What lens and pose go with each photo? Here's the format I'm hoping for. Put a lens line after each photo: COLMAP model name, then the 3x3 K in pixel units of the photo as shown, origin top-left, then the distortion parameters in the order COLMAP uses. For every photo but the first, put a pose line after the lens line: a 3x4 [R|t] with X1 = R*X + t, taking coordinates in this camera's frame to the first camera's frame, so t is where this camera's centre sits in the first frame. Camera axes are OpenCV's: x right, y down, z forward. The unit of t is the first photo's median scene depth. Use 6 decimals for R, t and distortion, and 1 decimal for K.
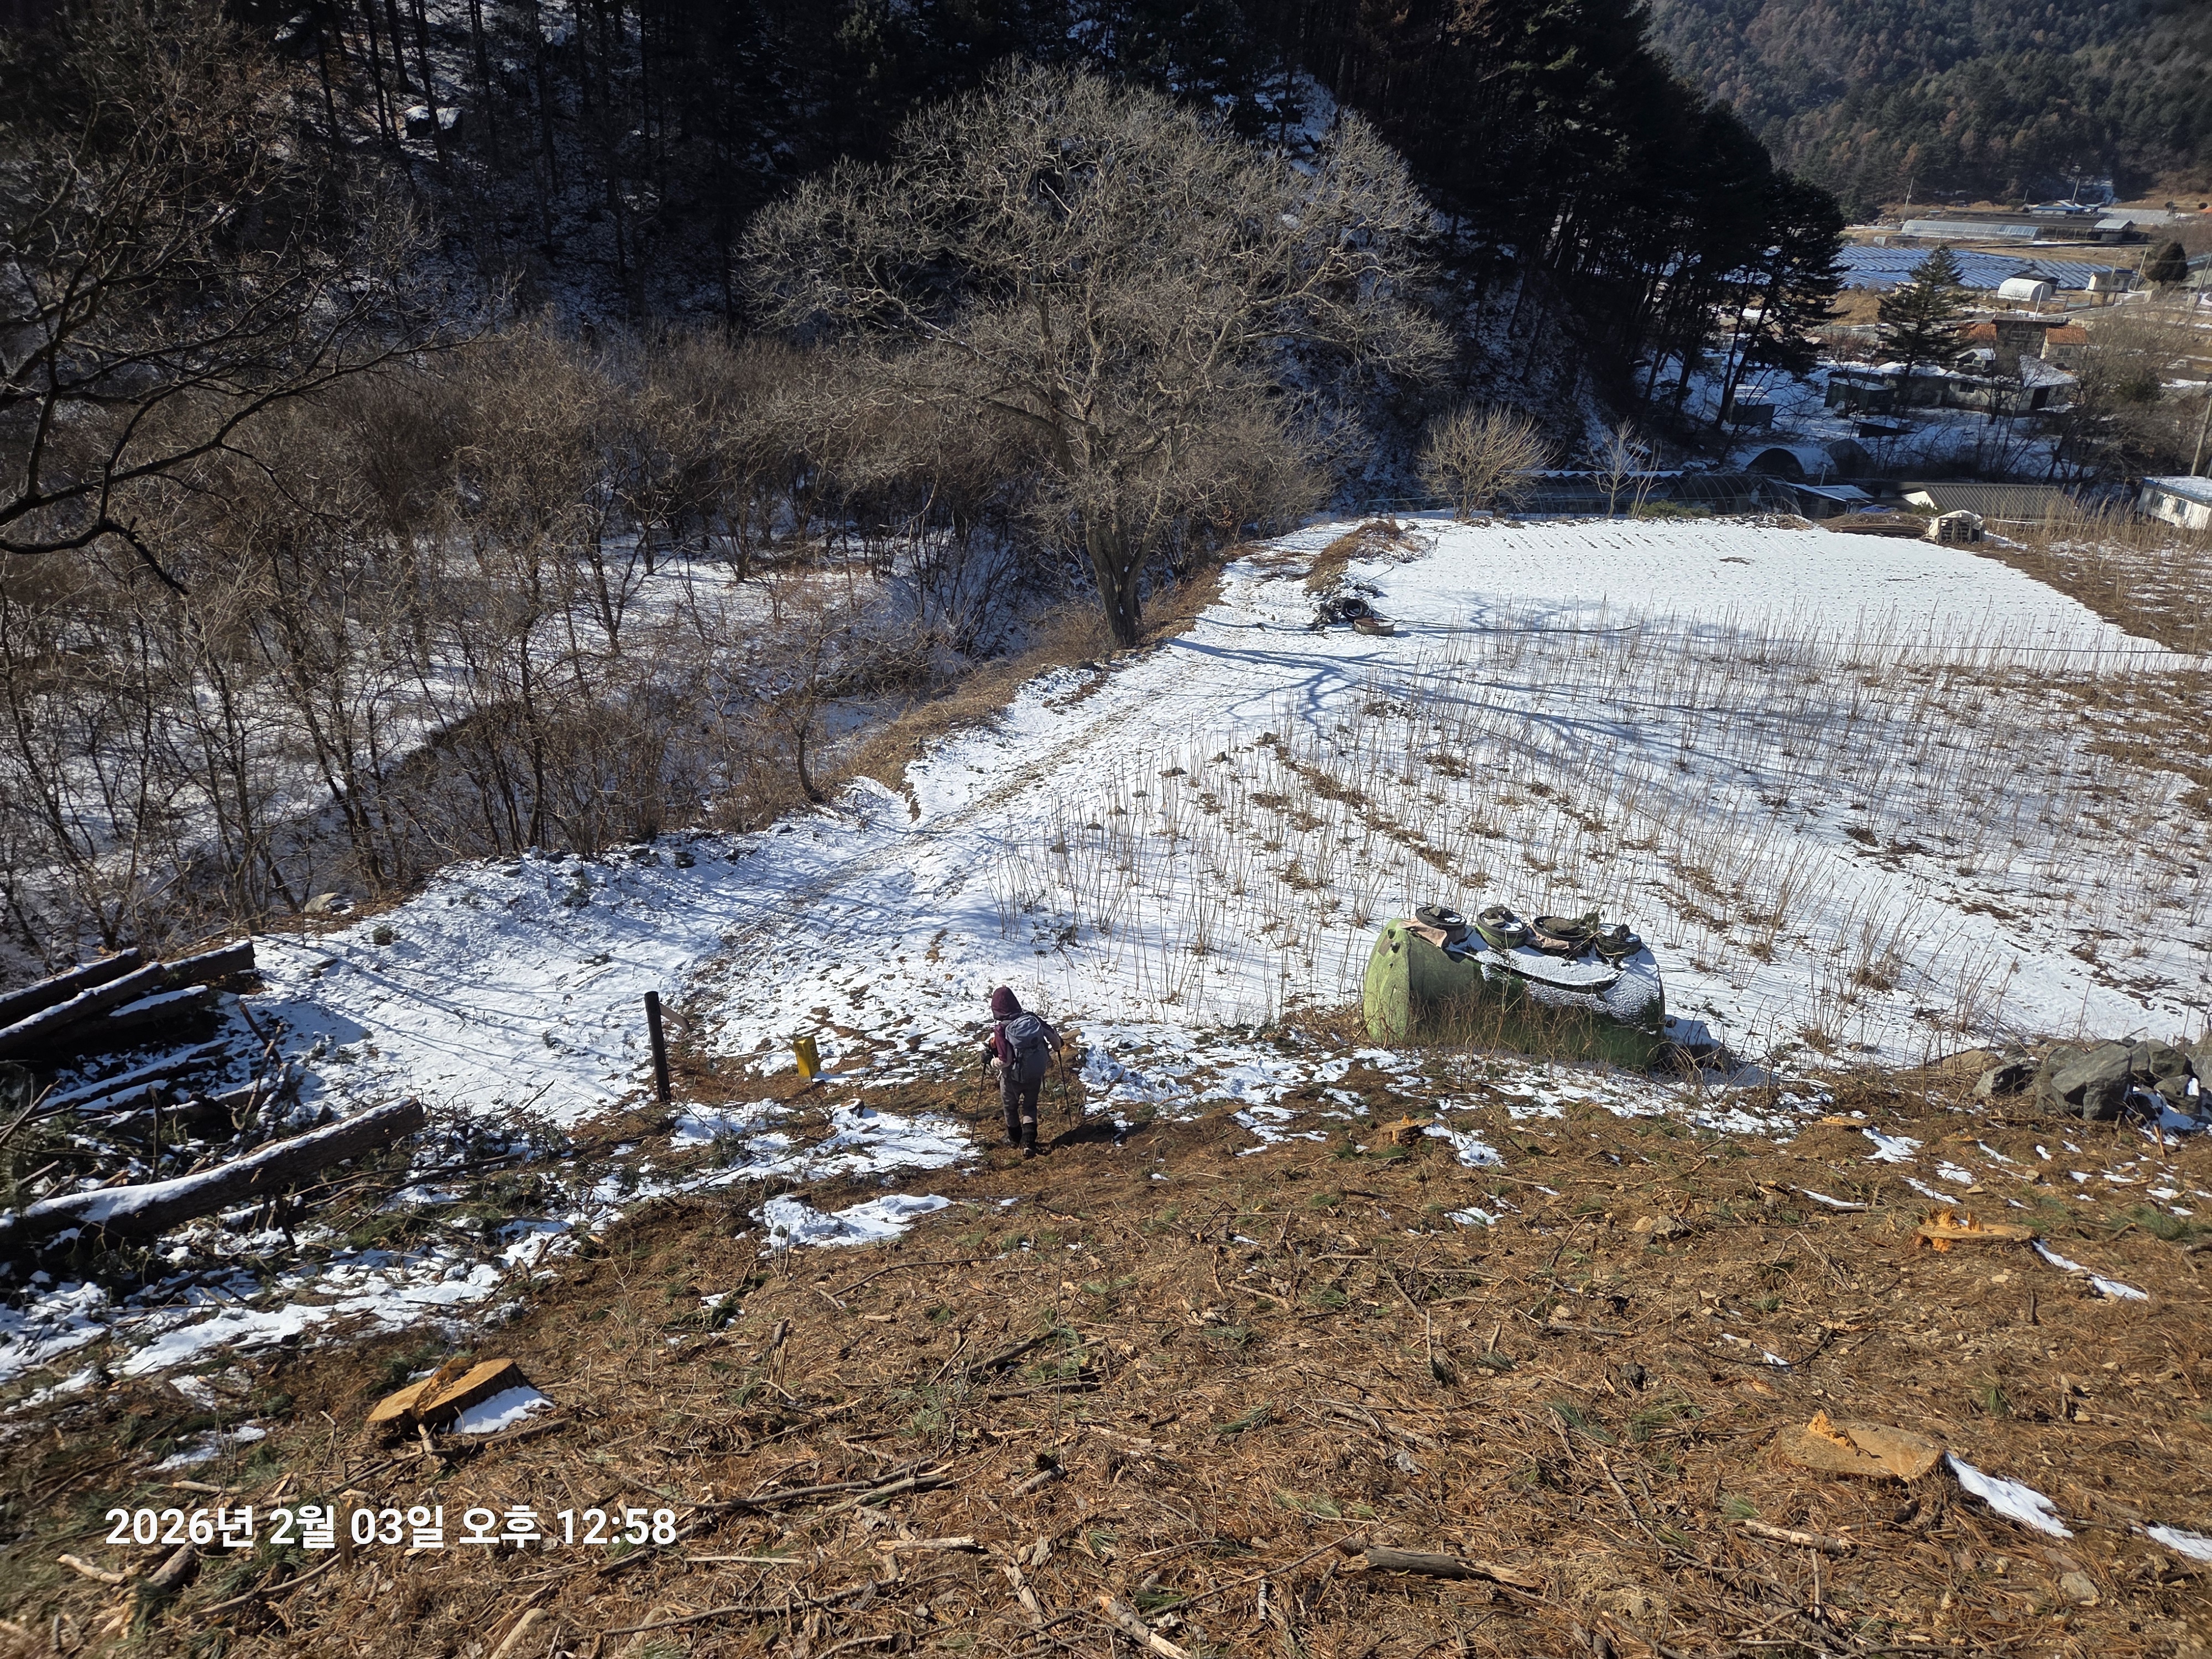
lens RADIAL K [[1467.4, 0, 1083.7], [0, 1467.4, 864.6], [0, 0, 1]] dist [0.060898, -0.055040]
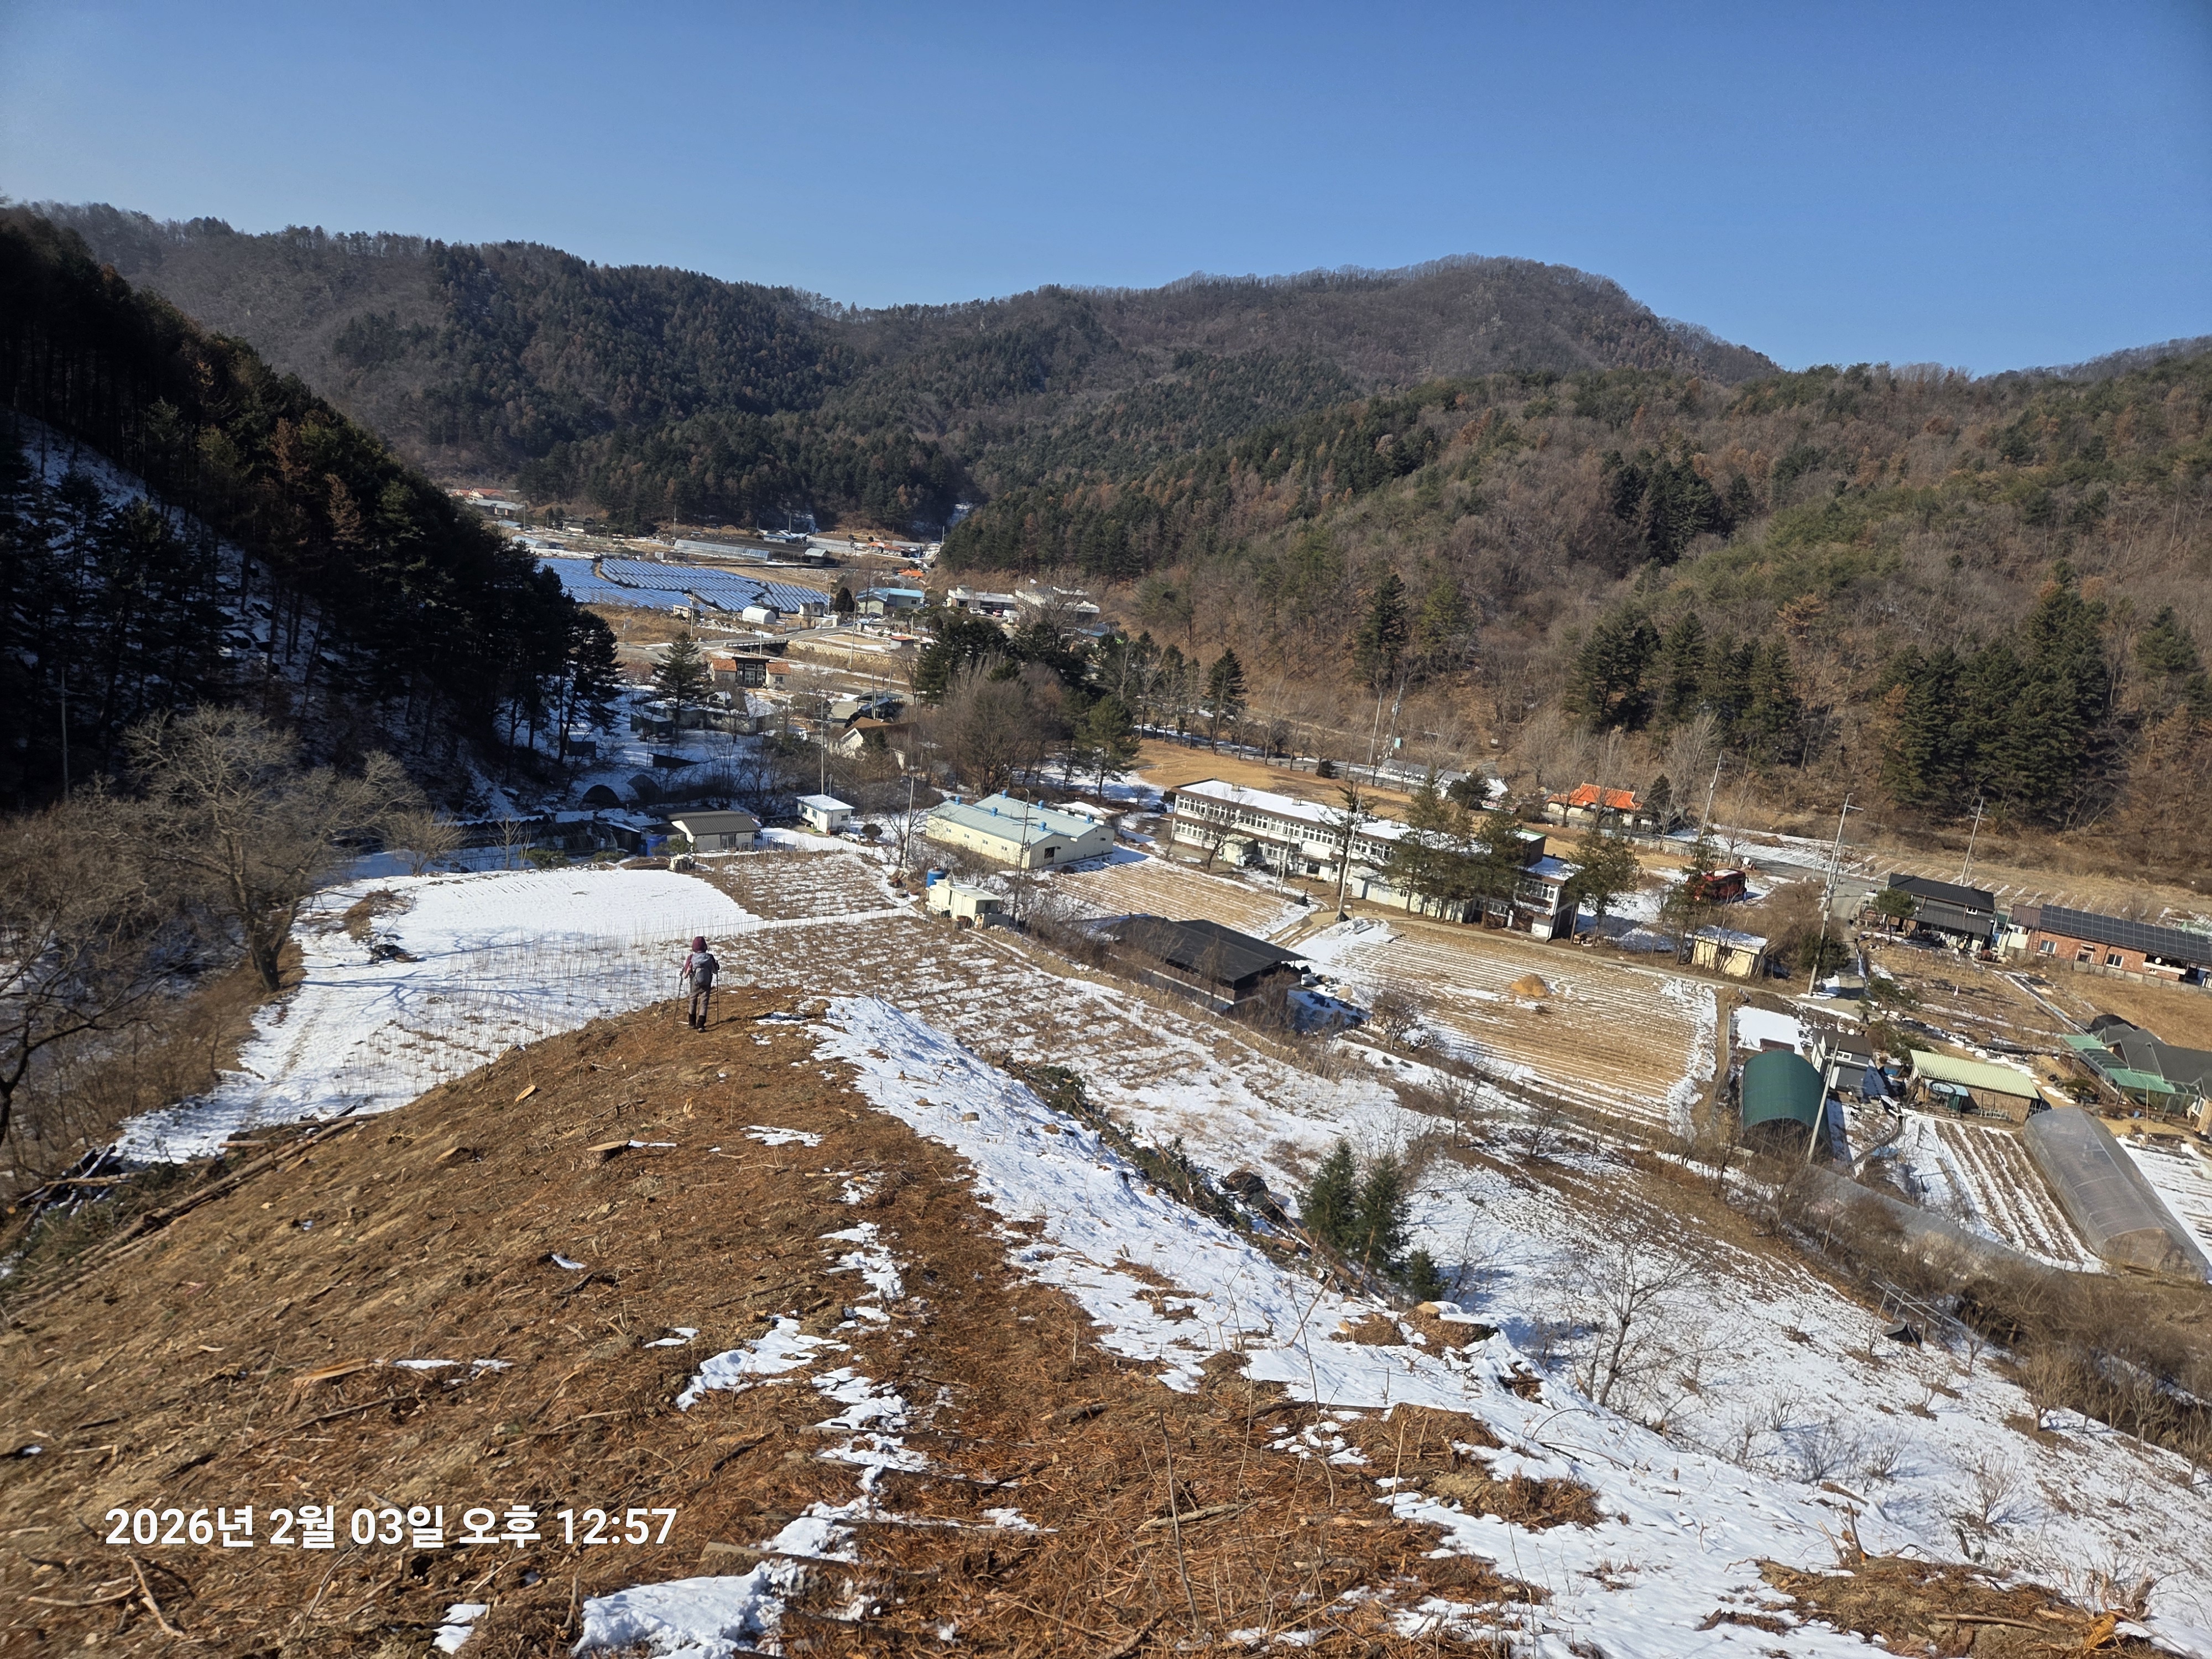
lens RADIAL K [[1467.4, 0, 1083.7], [0, 1467.4, 864.6], [0, 0, 1]] dist [0.060898, -0.055040]
pose [[0.748839, -0.107643, 0.653952, -0.196597], [0.205893, 0.975683, -0.075167, 0.025550], [-0.629959, 0.190932, 0.752792, -0.524735]]
